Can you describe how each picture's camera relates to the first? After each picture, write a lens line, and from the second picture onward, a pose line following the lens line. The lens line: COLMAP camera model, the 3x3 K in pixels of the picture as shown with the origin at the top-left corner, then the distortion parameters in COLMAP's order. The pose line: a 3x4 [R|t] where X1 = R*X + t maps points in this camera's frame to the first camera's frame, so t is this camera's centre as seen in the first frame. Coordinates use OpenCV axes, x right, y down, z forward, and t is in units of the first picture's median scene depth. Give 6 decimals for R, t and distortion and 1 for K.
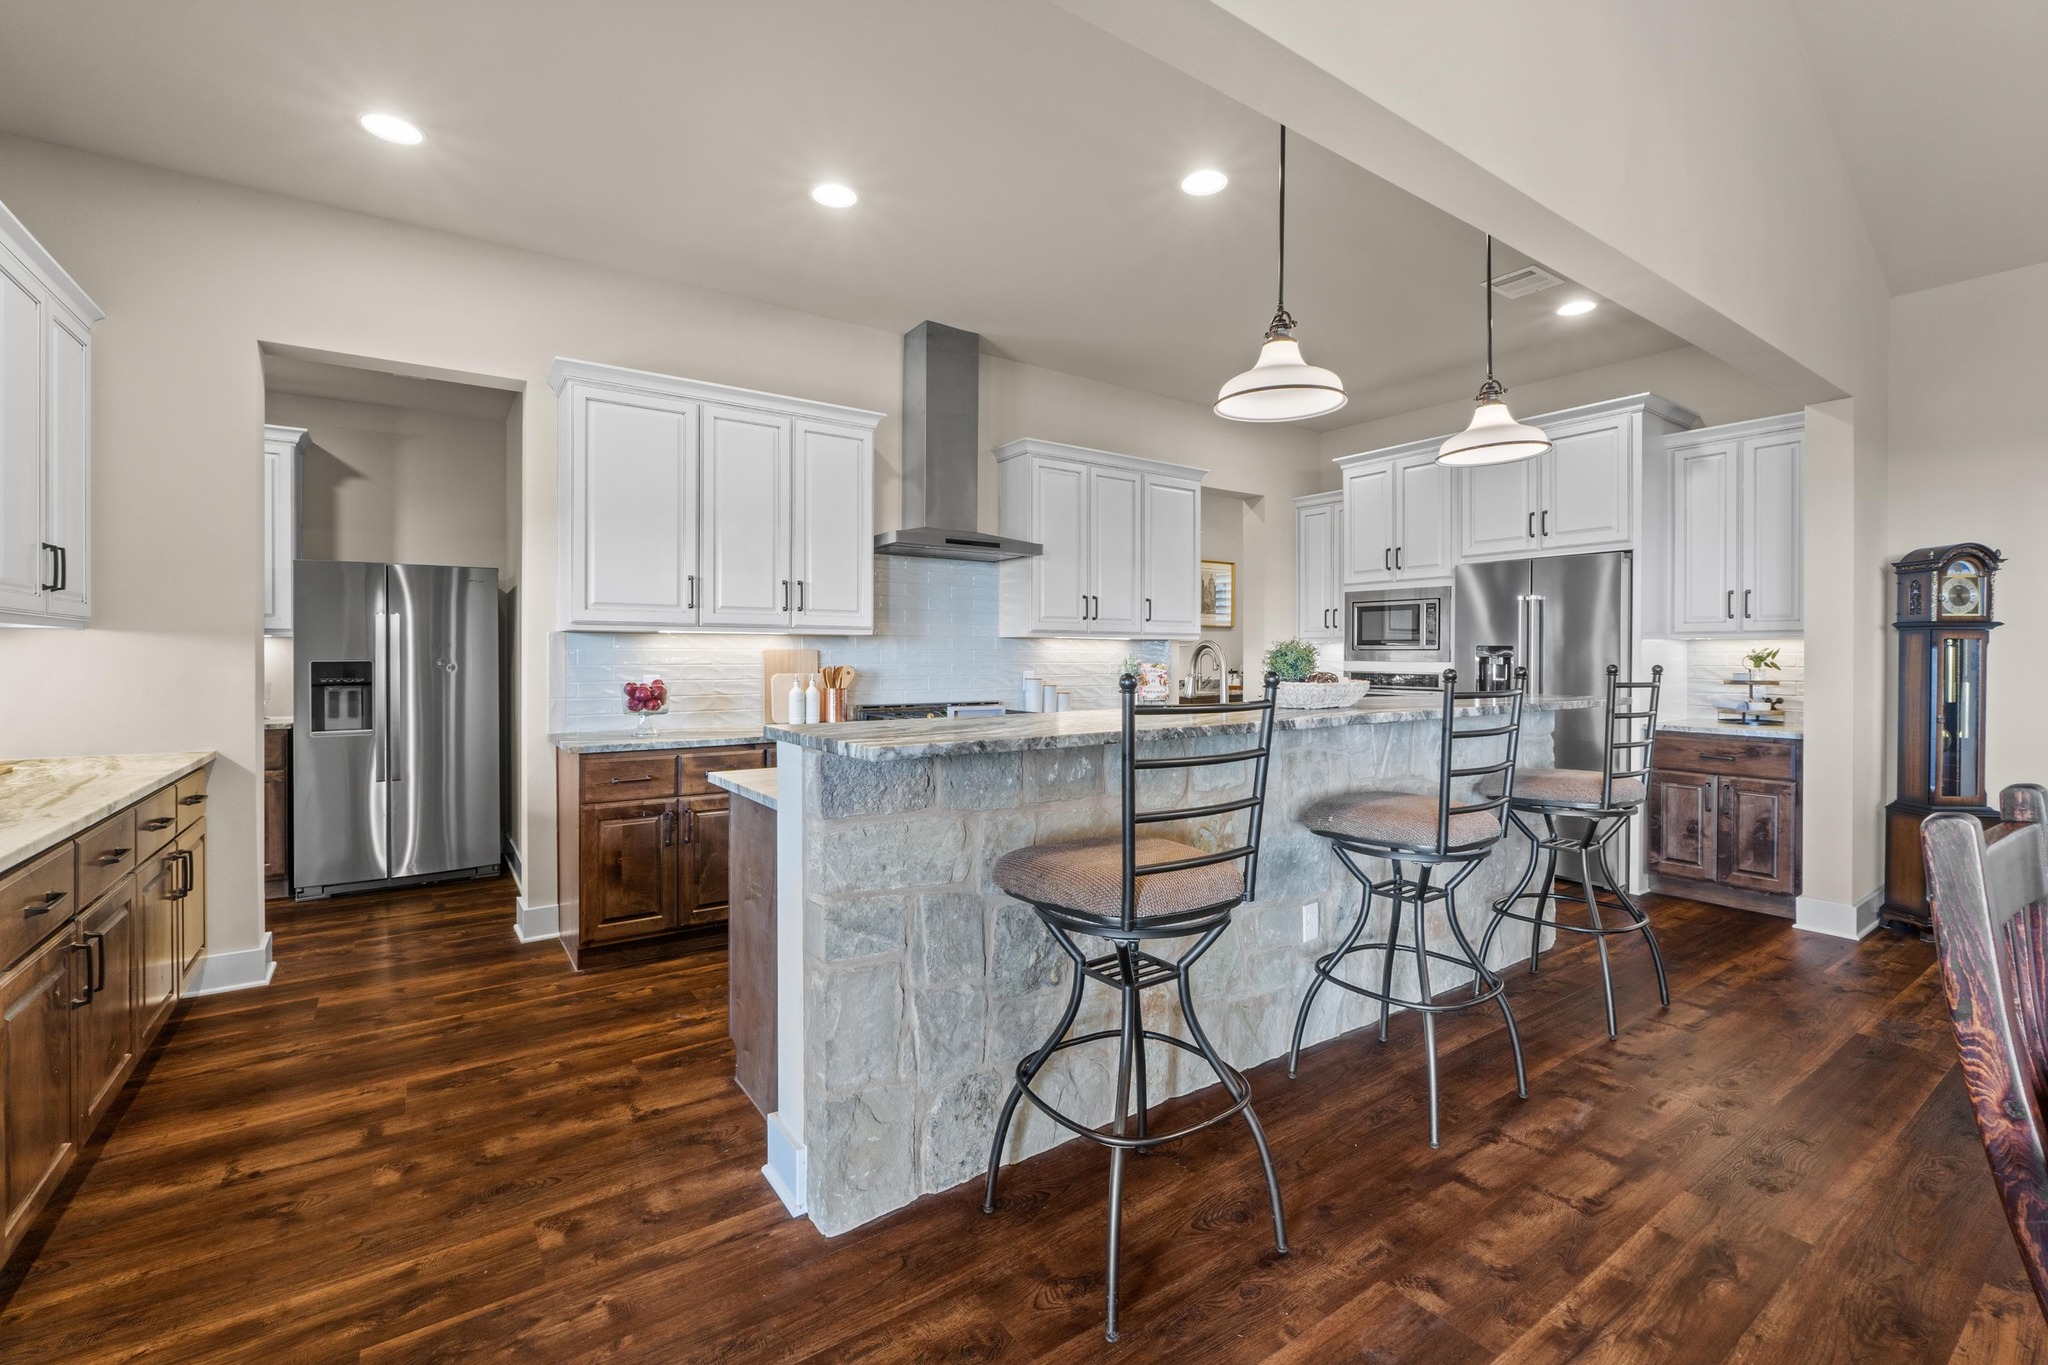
lens RADIAL K [[880.4, 0, 1028.7], [0, 880.4, 656.9], [0, 0, 1]] dist [-0.001182, -0.000360]
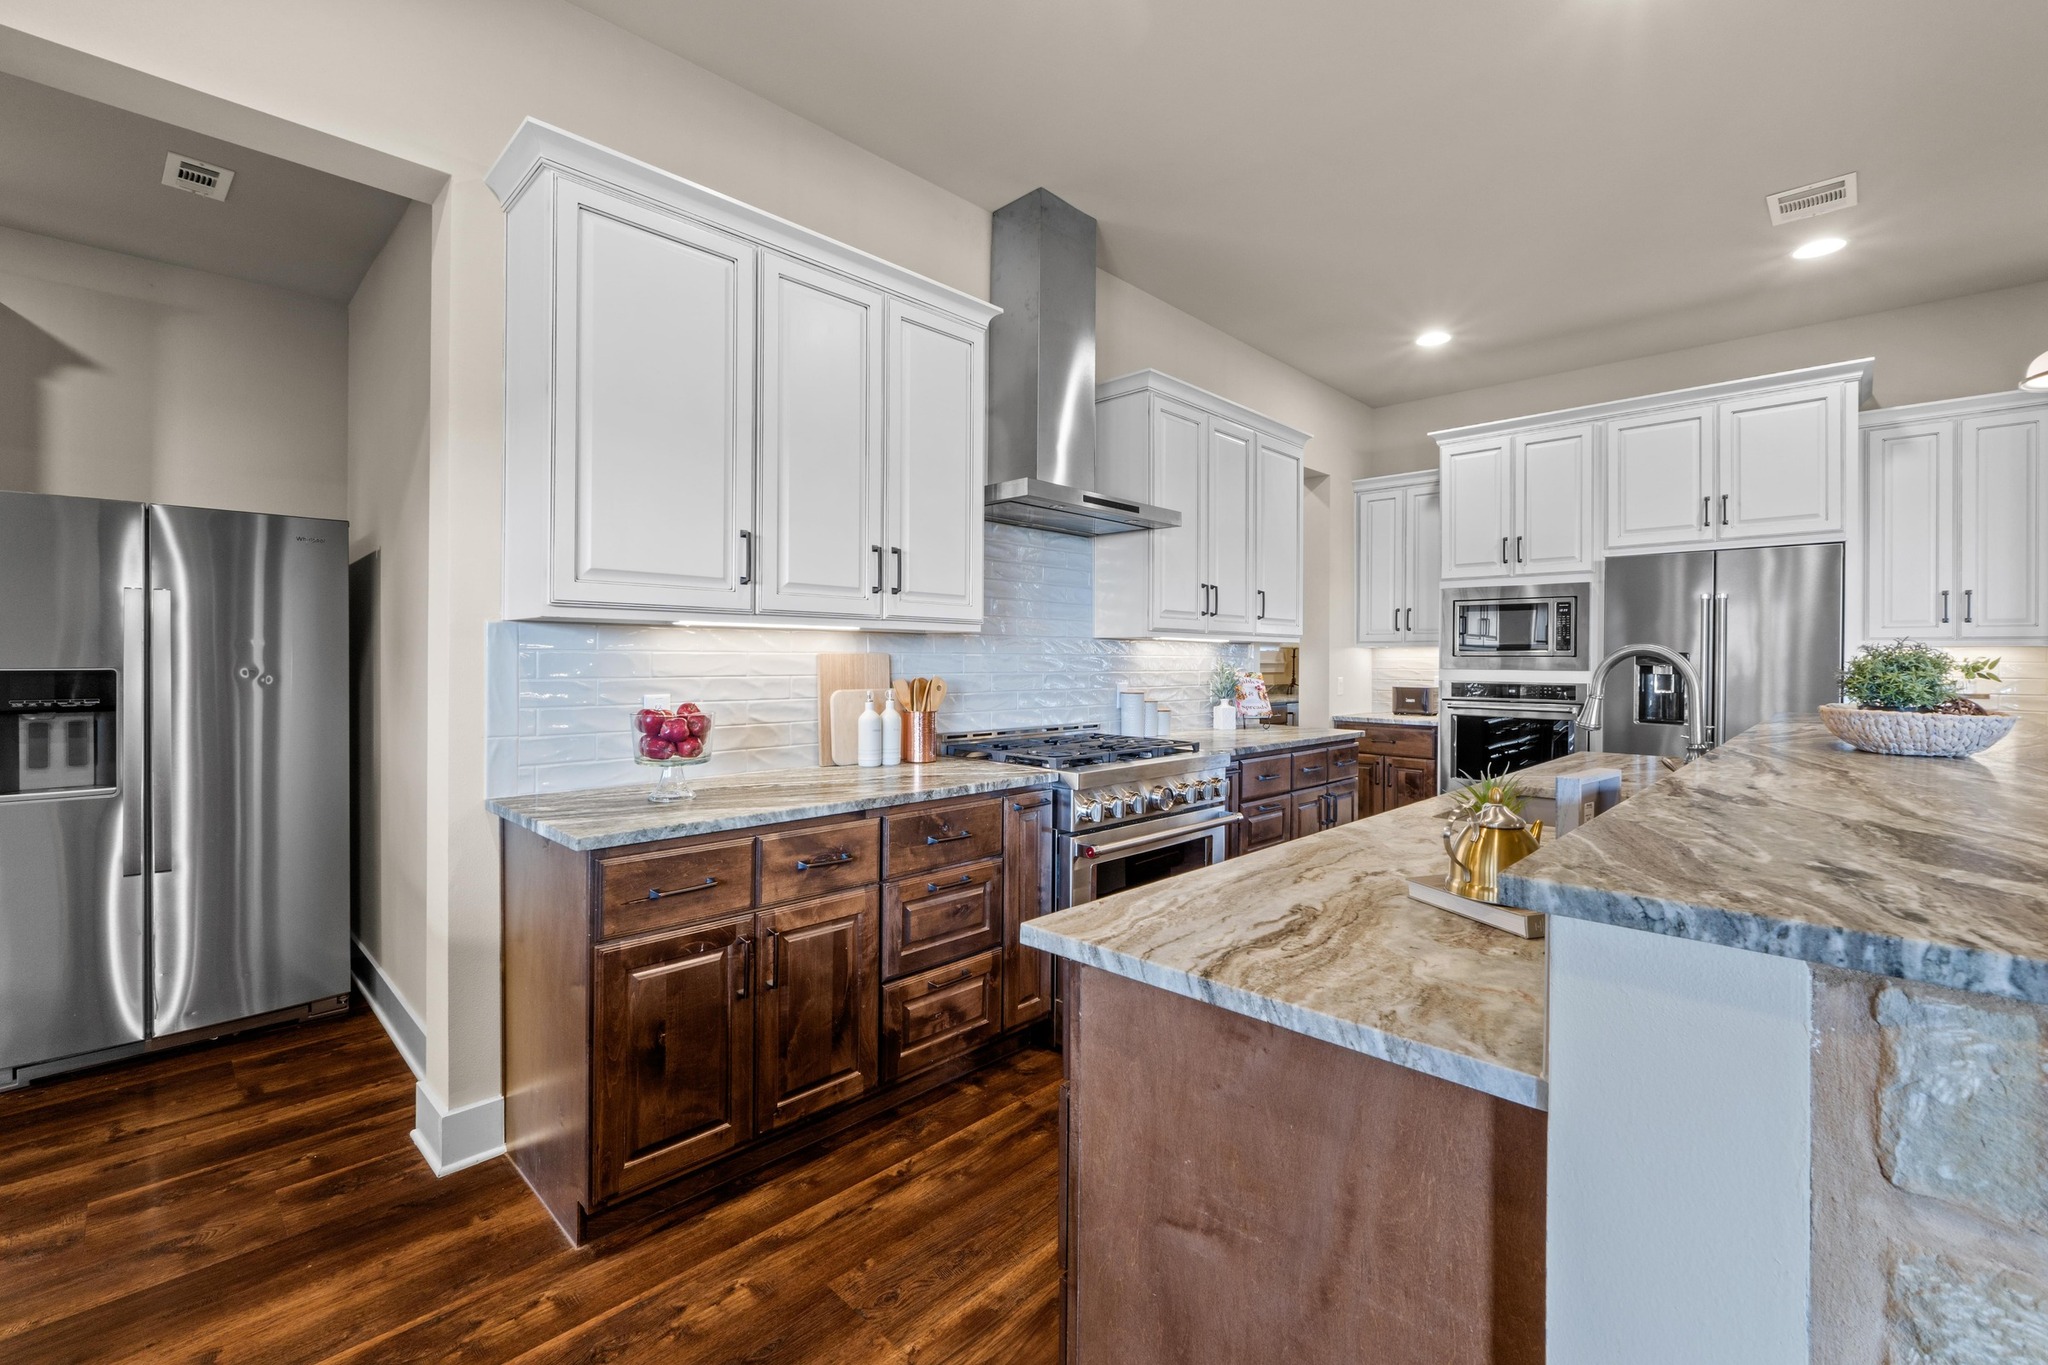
lens RADIAL K [[880.4, 0, 1034.4], [0, 880.4, 656.1], [0, 0, 1]] dist [-0.001182, -0.000360]
pose [[0.981084, 0.004403, 0.193533, -0.278493], [-0.003734, 0.999986, -0.003819, -0.004159], [-0.193547, 0.003024, 0.981086, 0.337396]]
